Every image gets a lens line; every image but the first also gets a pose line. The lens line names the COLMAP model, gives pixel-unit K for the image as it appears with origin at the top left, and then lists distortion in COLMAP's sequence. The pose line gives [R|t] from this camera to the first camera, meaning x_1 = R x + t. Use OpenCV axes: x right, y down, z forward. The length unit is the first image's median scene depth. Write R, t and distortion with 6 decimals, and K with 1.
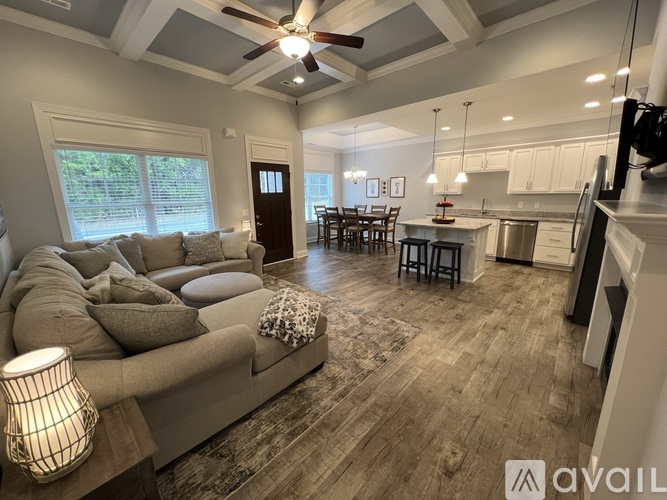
lens RADIAL K [[267.1, 0, 331.4], [0, 267.1, 249.4], [0, 0, 1]] dist [-0.002729, 0.000090]
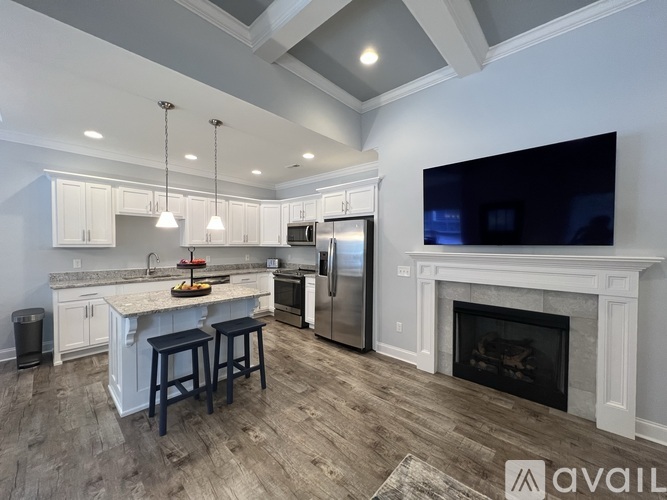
lens RADIAL K [[267.1, 0, 332.0], [0, 267.1, 251.7], [0, 0, 1]] dist [-0.002729, 0.000090]
pose [[0.003444, -0.017702, 0.999837, -0.208474], [0.203373, 0.978960, 0.016632, -0.165027], [-0.979095, 0.203282, 0.006971, 0.795223]]
